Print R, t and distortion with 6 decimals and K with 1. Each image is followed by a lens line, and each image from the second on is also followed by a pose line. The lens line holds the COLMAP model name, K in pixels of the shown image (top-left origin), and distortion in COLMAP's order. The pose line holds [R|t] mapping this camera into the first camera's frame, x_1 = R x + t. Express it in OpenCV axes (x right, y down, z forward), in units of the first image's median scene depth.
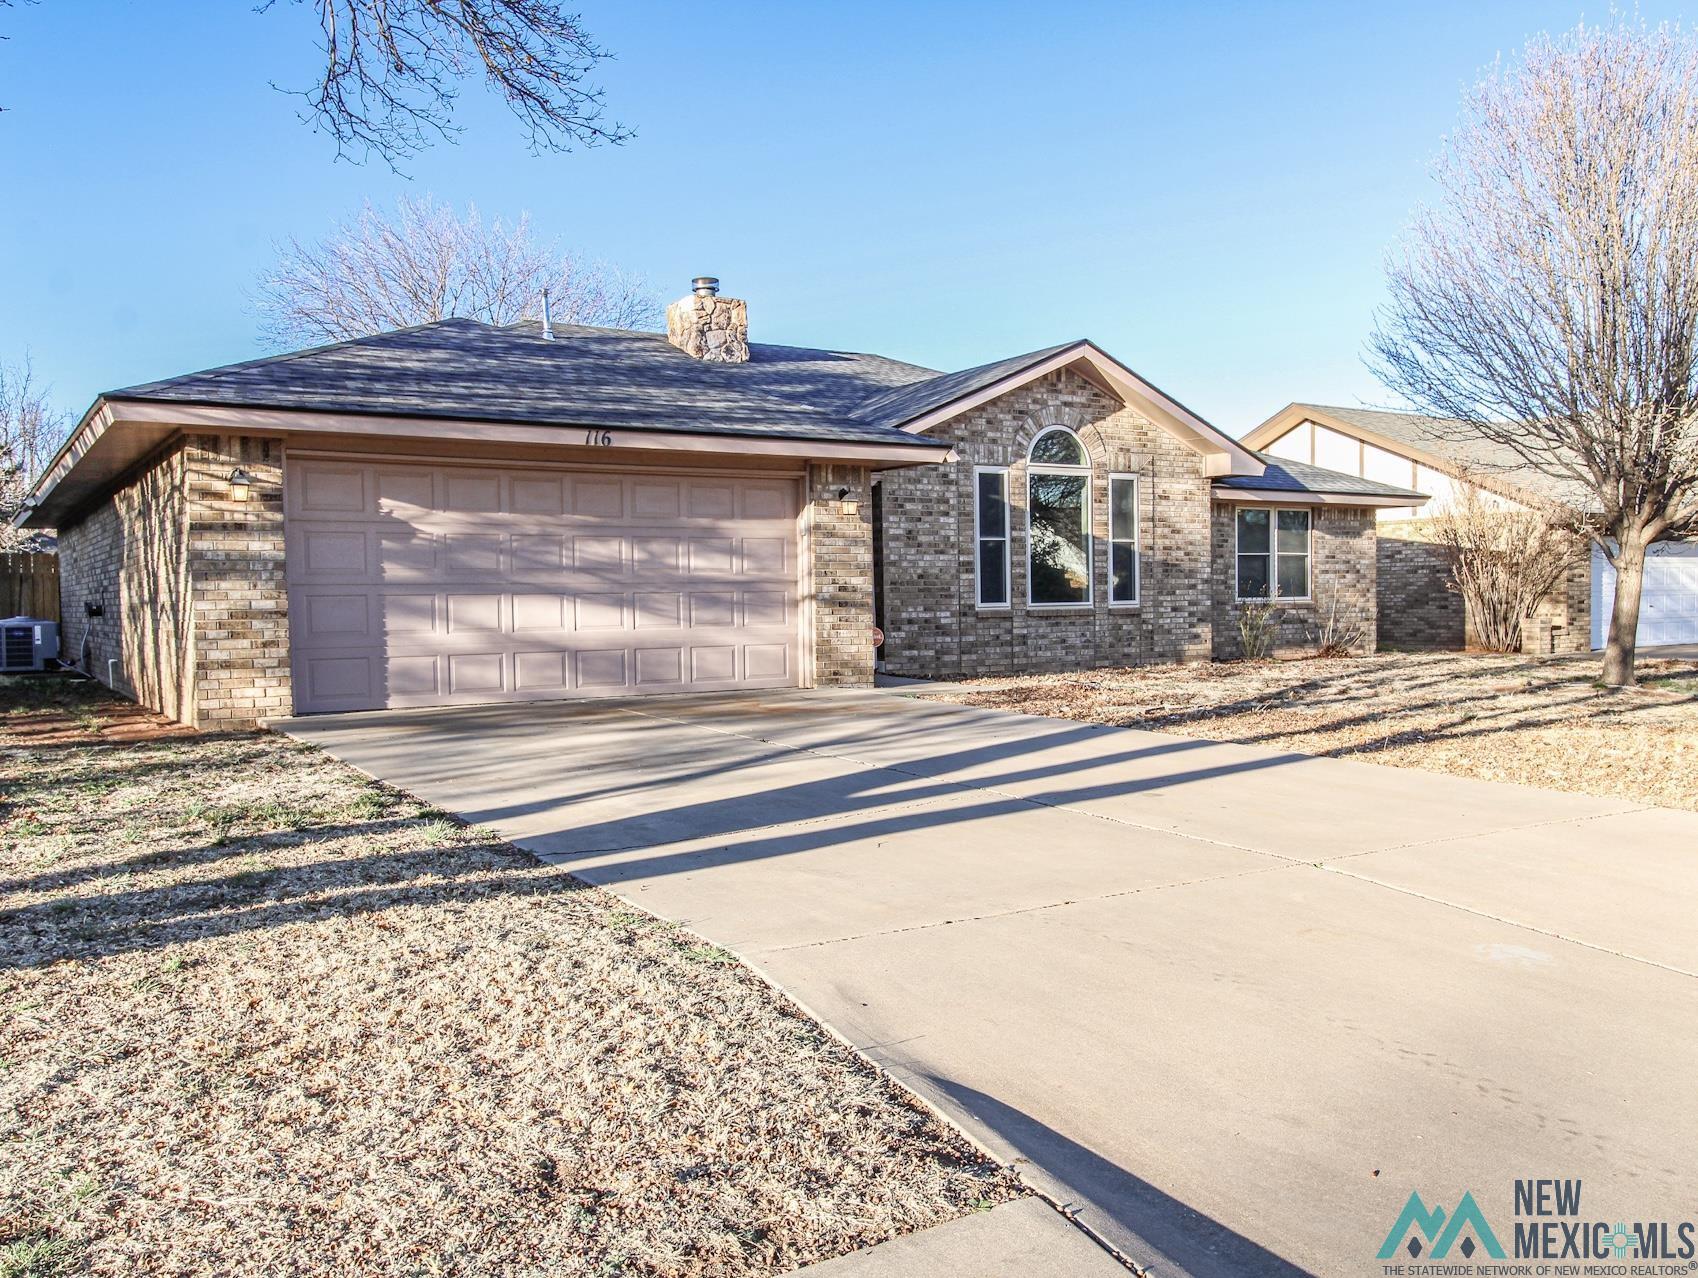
lens RADIAL K [[1133.4, 0, 849.0], [0, 1133.4, 639.0], [0, 0, 1]] dist [-0.000624, 0.000118]
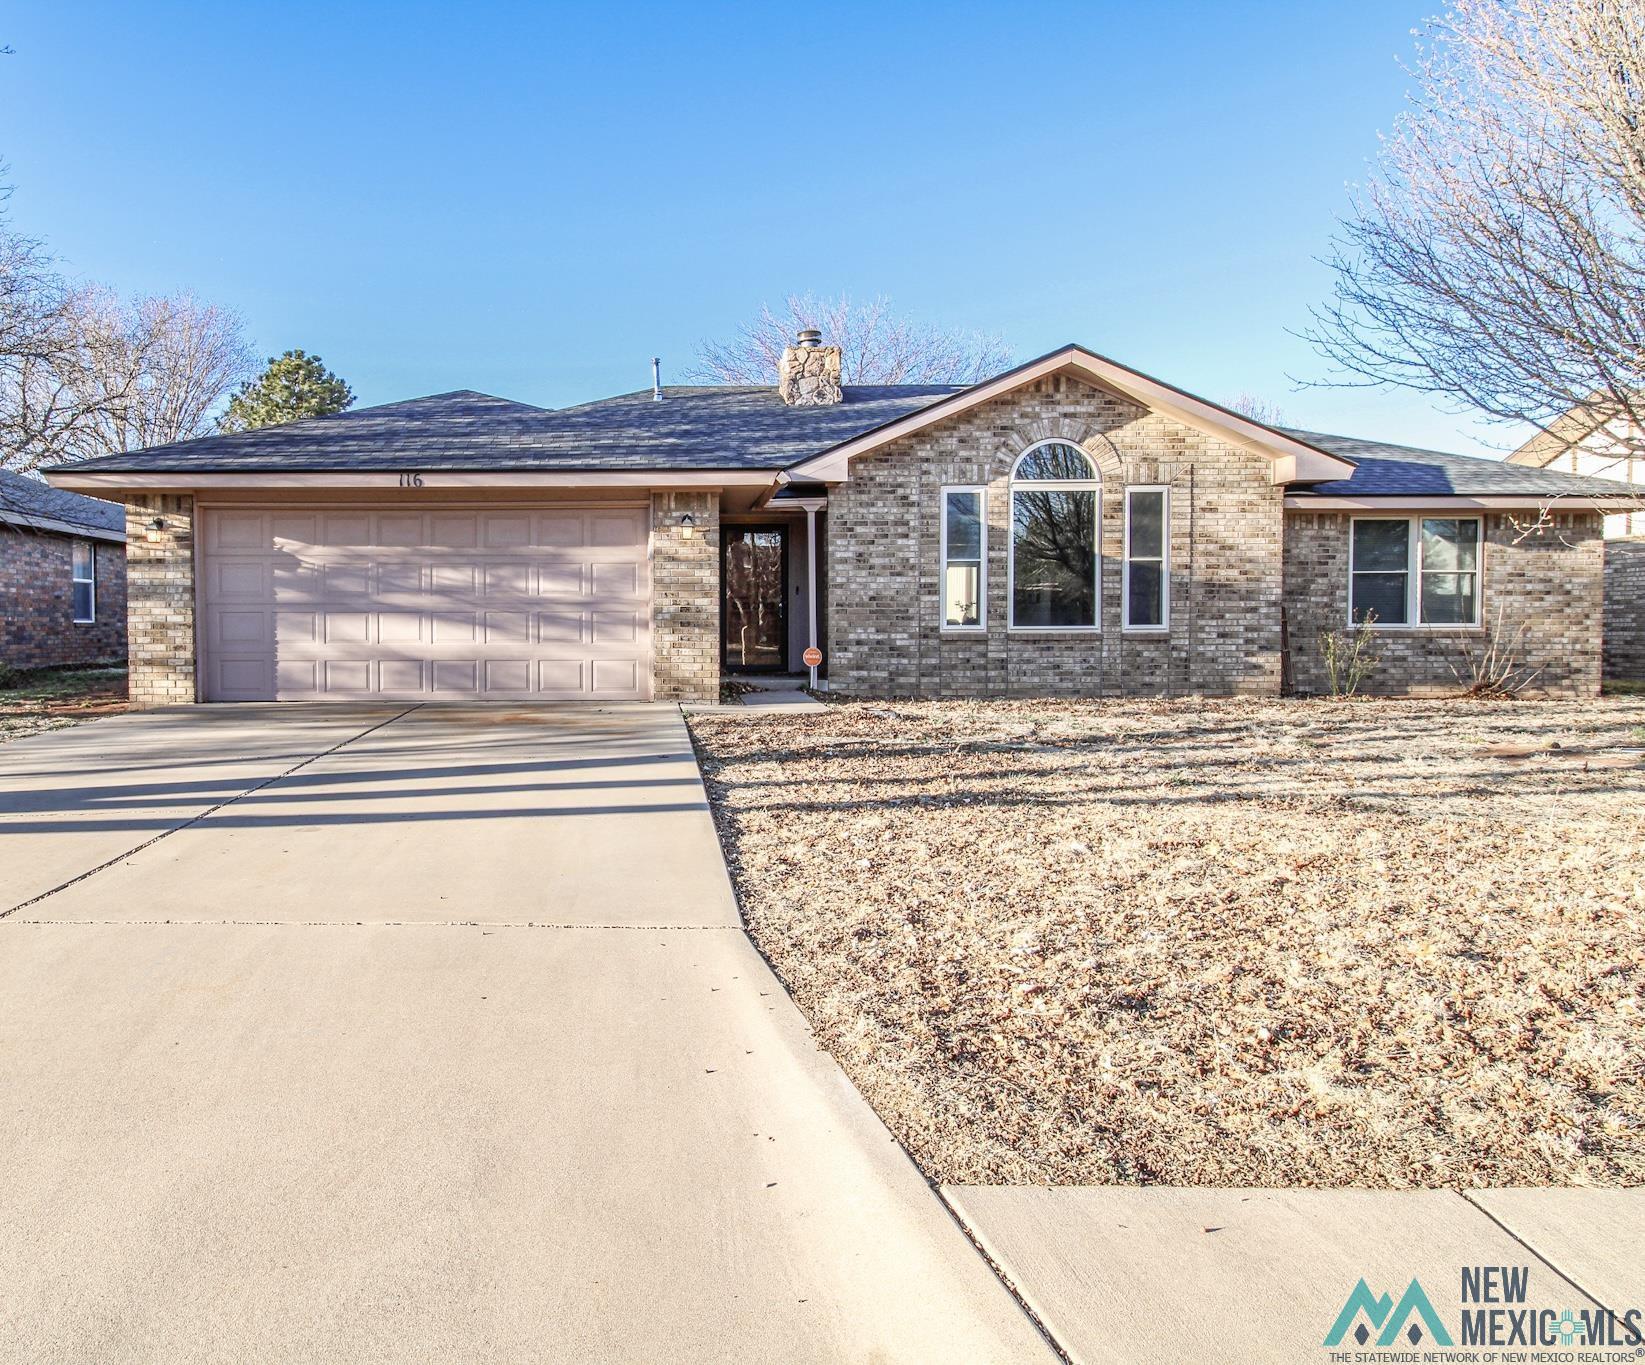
lens RADIAL K [[964.3, 0, 820.5], [0, 964.3, 656.2], [0, 0, 1]] dist [-0.000595, -0.001278]
pose [[0.882076, 0.026822, -0.470343, 0.415908], [-0.025880, 0.999629, 0.008470, -0.009238], [0.470396, 0.004701, 0.882443, 0.209147]]
